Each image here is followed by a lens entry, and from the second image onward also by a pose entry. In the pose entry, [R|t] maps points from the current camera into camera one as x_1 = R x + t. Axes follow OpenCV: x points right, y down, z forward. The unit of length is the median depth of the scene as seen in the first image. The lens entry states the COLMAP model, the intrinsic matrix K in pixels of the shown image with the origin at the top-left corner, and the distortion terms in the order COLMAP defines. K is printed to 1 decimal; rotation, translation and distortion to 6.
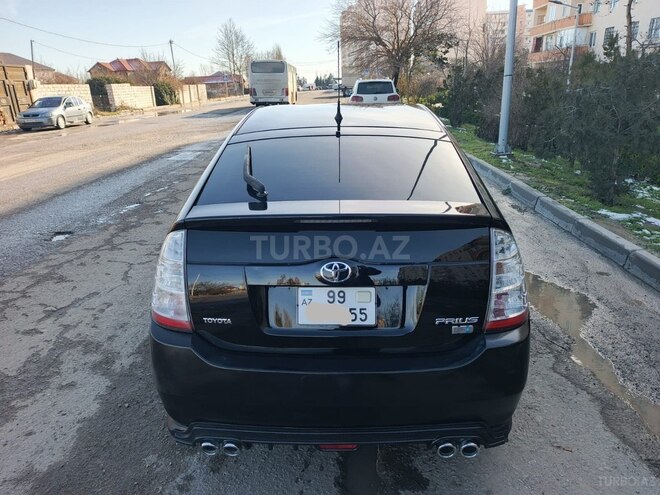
lens RADIAL K [[468.7, 0, 330.5], [0, 468.7, 251.1], [0, 0, 1]] dist [0.026205, -0.018295]
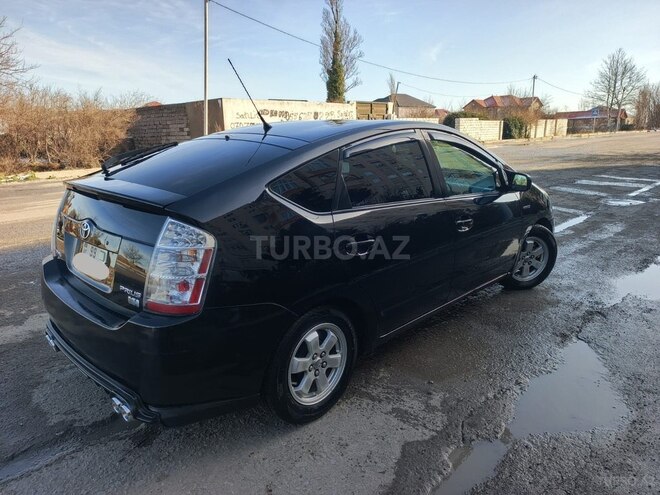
lens RADIAL K [[468.7, 0, 327.1], [0, 468.7, 252.6], [0, 0, 1]] dist [0.026205, -0.018295]
pose [[0.734257, 0.192975, -0.650866, 0.431177], [-0.235802, 0.971551, 0.022040, -0.025924], [0.636603, 0.137292, 0.758872, 0.139782]]
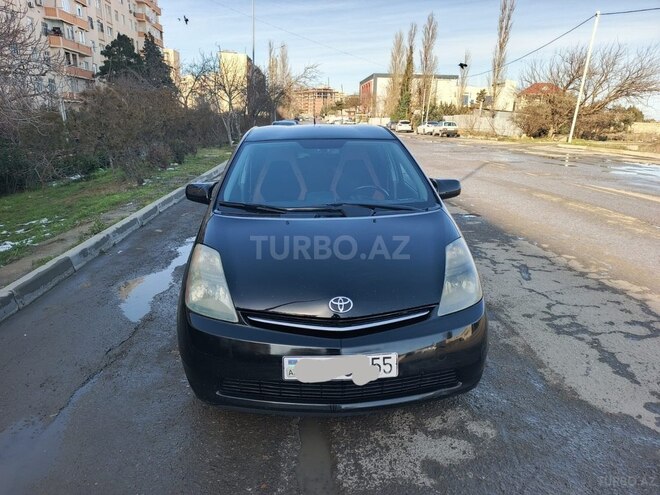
lens RADIAL K [[468.7, 0, 333.1], [0, 468.7, 248.3], [0, 0, 1]] dist [0.026205, -0.018295]
pose [[-0.995331, 0.046203, -0.084748, 0.060335], [-0.011393, 0.815623, 0.578472, -0.471503], [0.095849, 0.576736, -0.811288, 1.353610]]
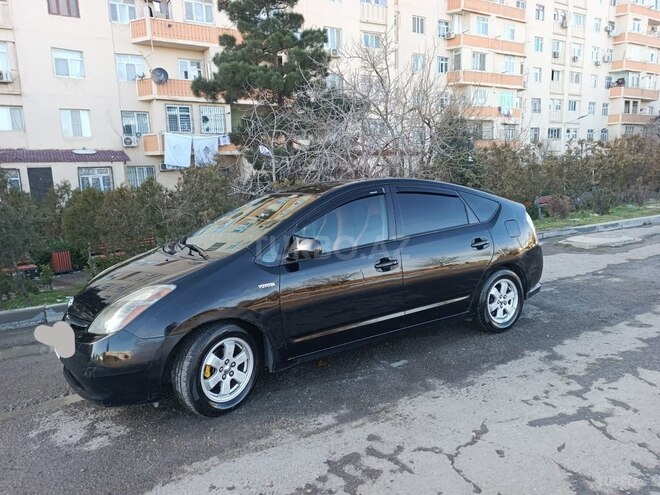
lens RADIAL K [[468.7, 0, 326.9], [0, 468.7, 247.9], [0, 0, 1]] dist [0.026205, -0.018295]
pose [[-0.530431, -0.077128, 0.844212, -0.661651], [0.340715, 0.892483, 0.295614, -0.335413], [-0.776246, 0.444438, -0.447122, 1.045873]]
